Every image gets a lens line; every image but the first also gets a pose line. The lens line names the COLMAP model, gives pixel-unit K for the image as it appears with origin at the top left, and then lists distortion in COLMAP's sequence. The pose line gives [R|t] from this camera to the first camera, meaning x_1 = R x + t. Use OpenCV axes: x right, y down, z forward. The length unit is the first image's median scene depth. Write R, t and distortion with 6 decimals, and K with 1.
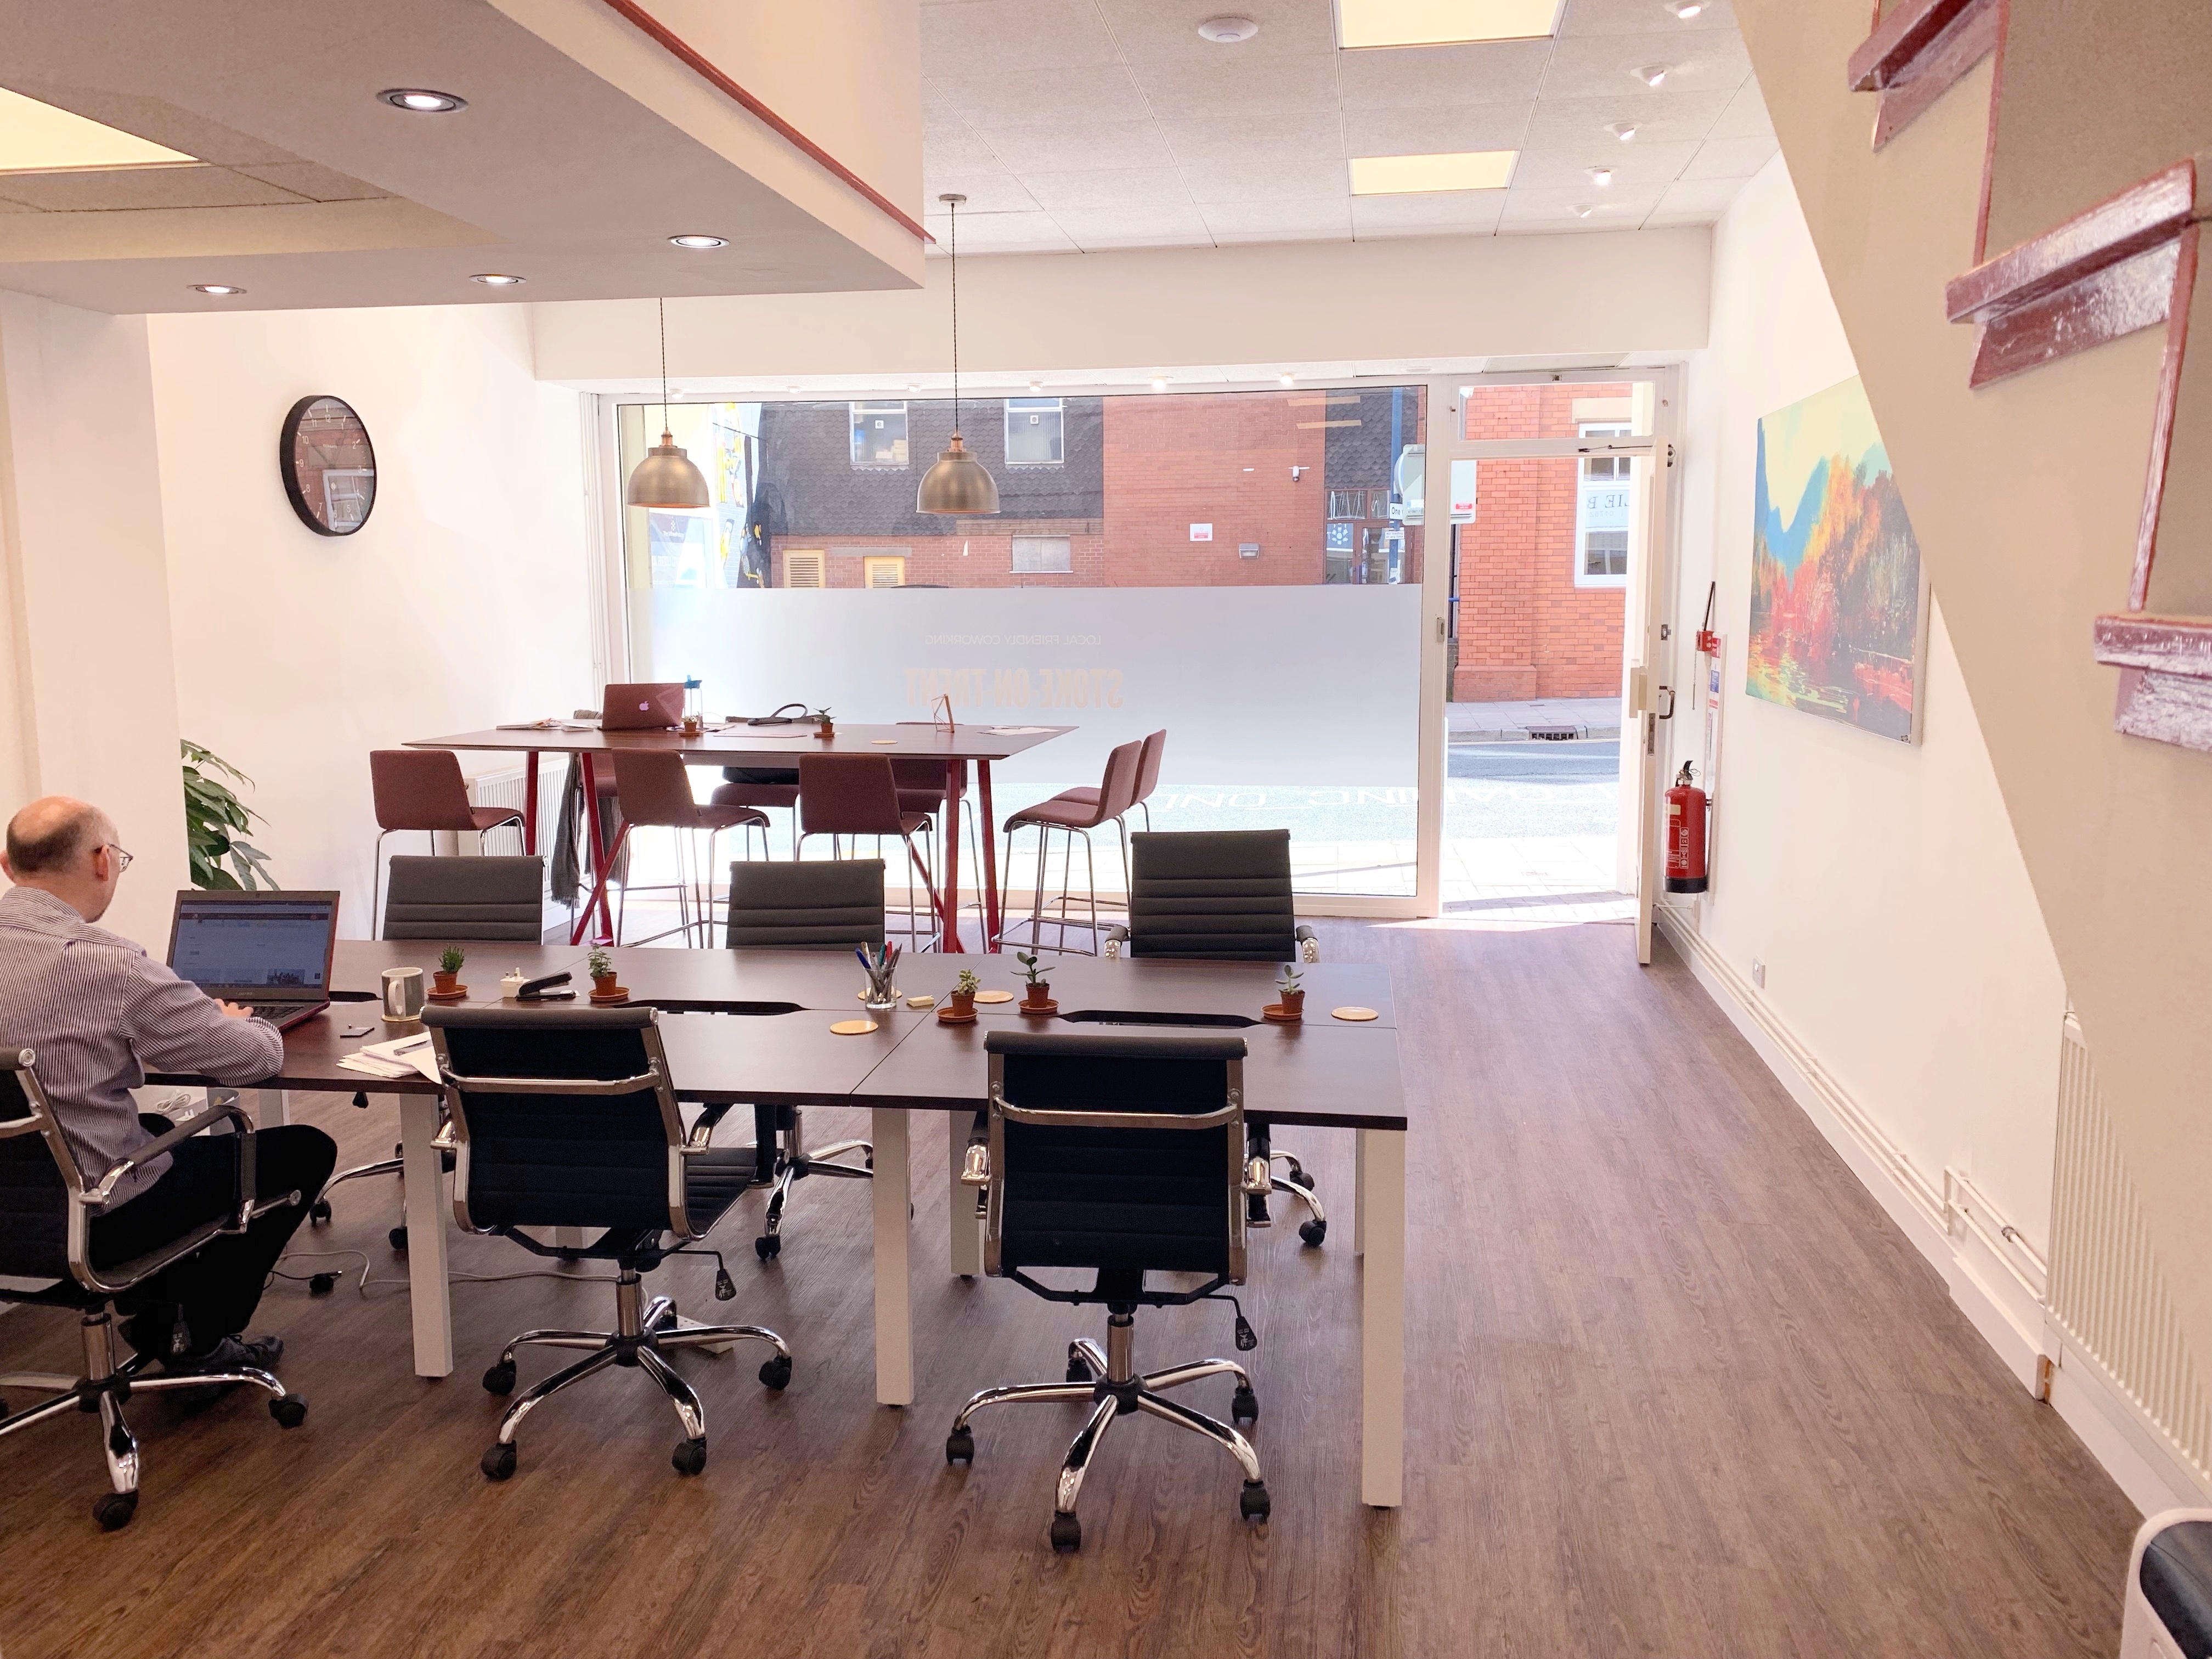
lens RADIAL K [[1676.3, 0, 1119.0], [0, 1676.3, 823.2], [0, 0, 1]] dist [0.026780, -0.013458]
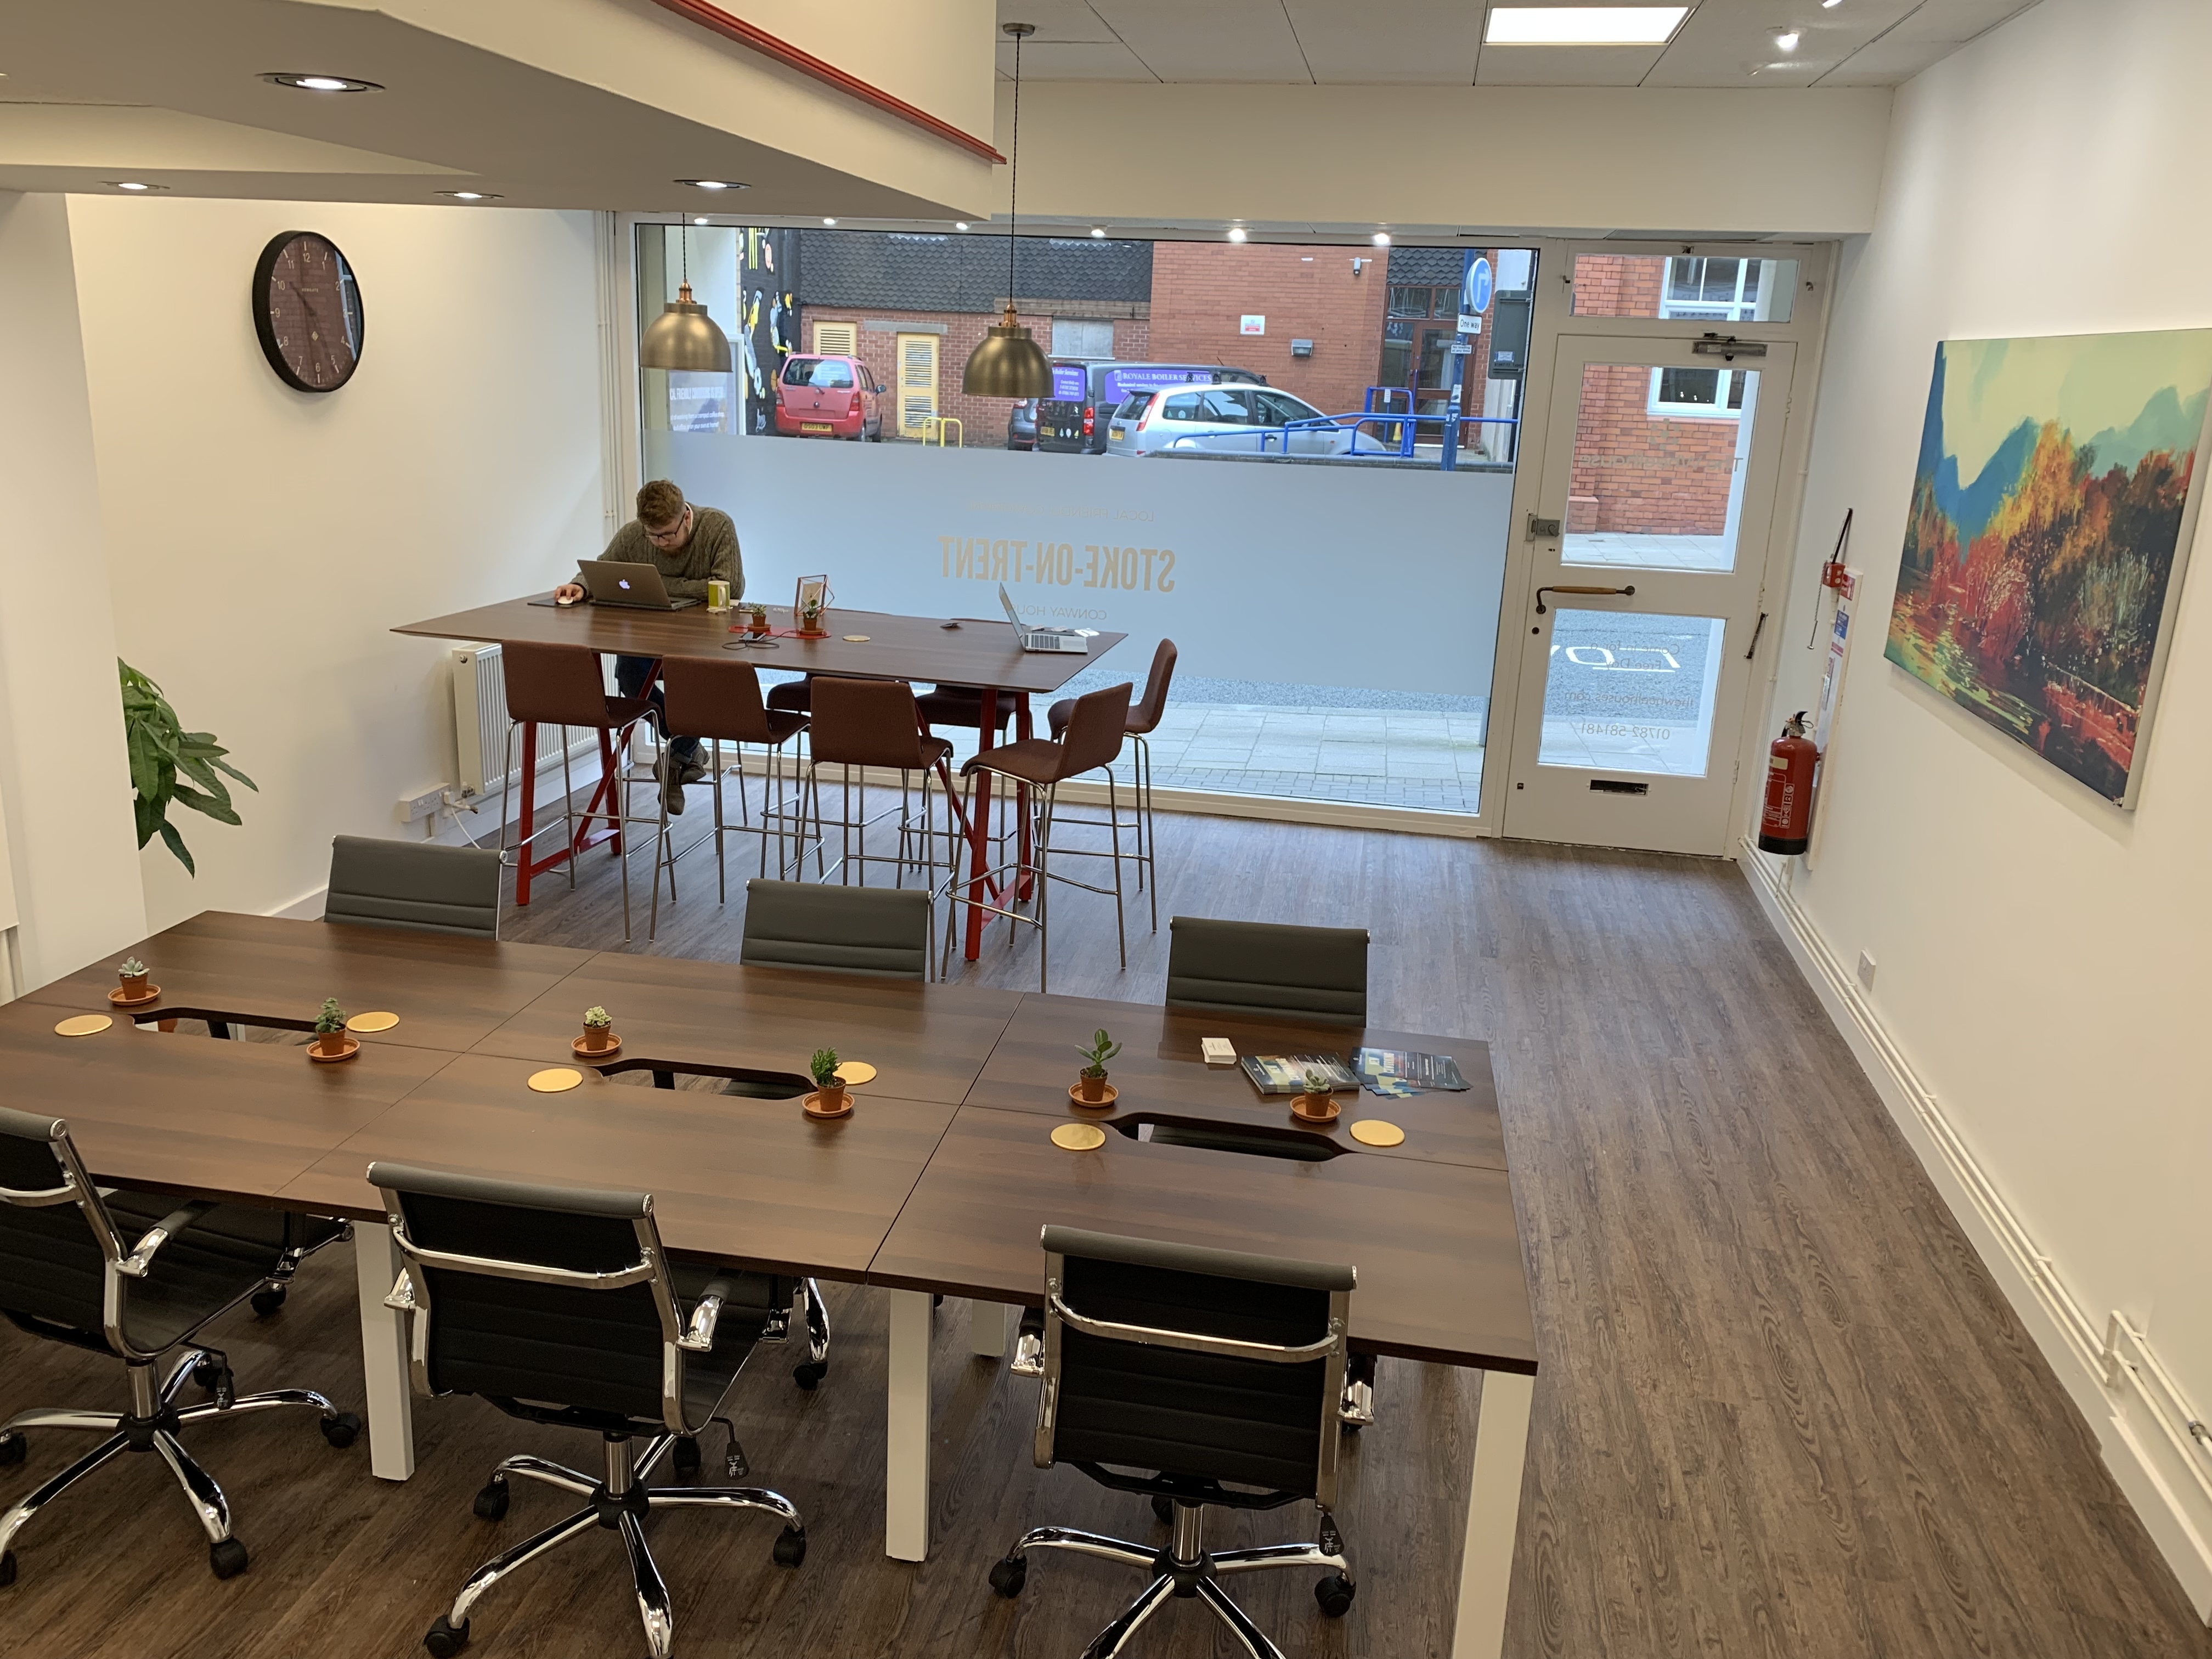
lens RADIAL K [[1676.3, 0, 1093.4], [0, 1676.3, 829.4], [0, 0, 1]] dist [0.026780, -0.013458]
pose [[0.998238, 0.054597, -0.023249, -0.025186], [-0.051035, 0.989788, 0.133098, -0.112781], [0.030279, -0.131677, 0.990830, 0.126585]]
